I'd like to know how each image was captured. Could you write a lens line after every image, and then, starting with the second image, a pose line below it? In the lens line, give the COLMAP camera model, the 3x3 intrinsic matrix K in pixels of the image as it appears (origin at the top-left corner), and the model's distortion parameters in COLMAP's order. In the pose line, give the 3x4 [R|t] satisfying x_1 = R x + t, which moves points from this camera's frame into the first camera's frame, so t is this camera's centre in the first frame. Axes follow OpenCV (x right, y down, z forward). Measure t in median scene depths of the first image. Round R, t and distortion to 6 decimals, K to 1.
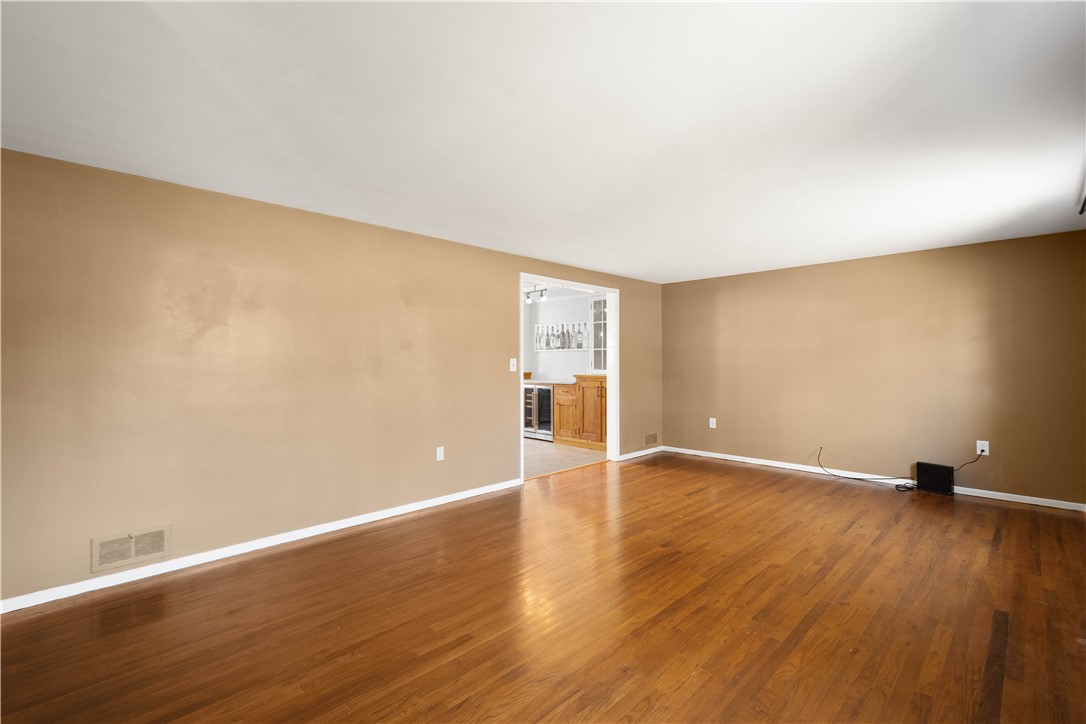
lens RADIAL K [[477.9, 0, 552.7], [0, 477.9, 361.8], [0, 0, 1]] dist [0.010894, -0.002961]
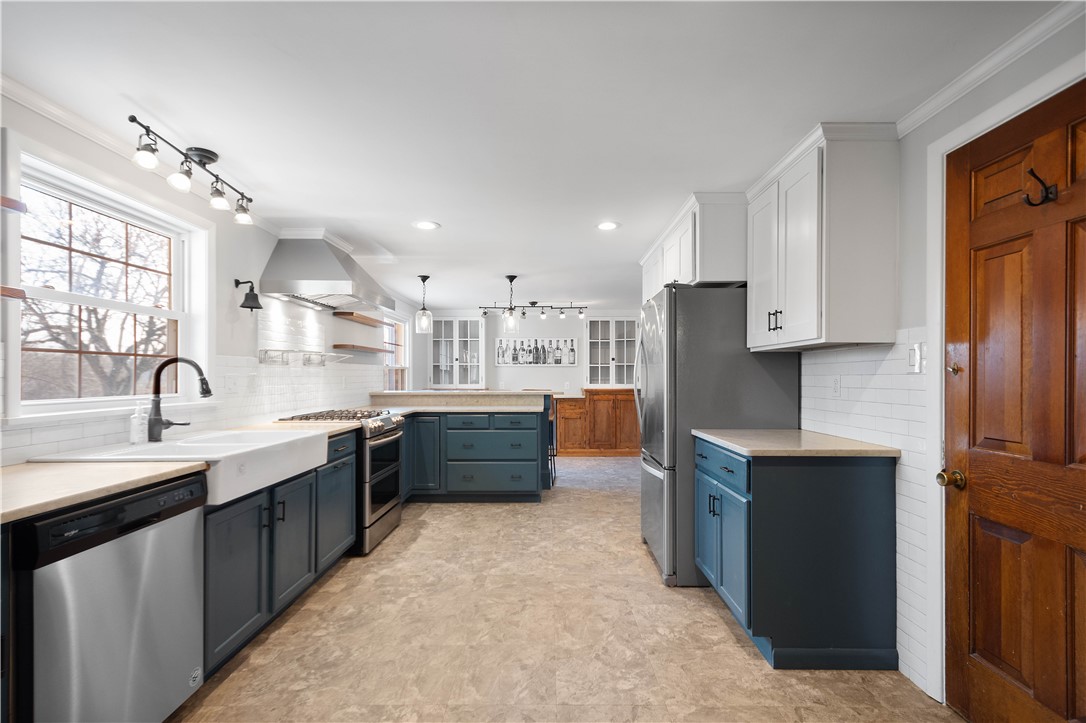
lens RADIAL K [[477.9, 0, 534.5], [0, 477.9, 376.5], [0, 0, 1]] dist [0.010894, -0.002961]
pose [[0.732986, 0.005298, 0.680224, -0.673337], [-0.003089, 0.999985, -0.004460, 0.003922], [-0.680237, 0.001168, 0.732991, 0.265900]]
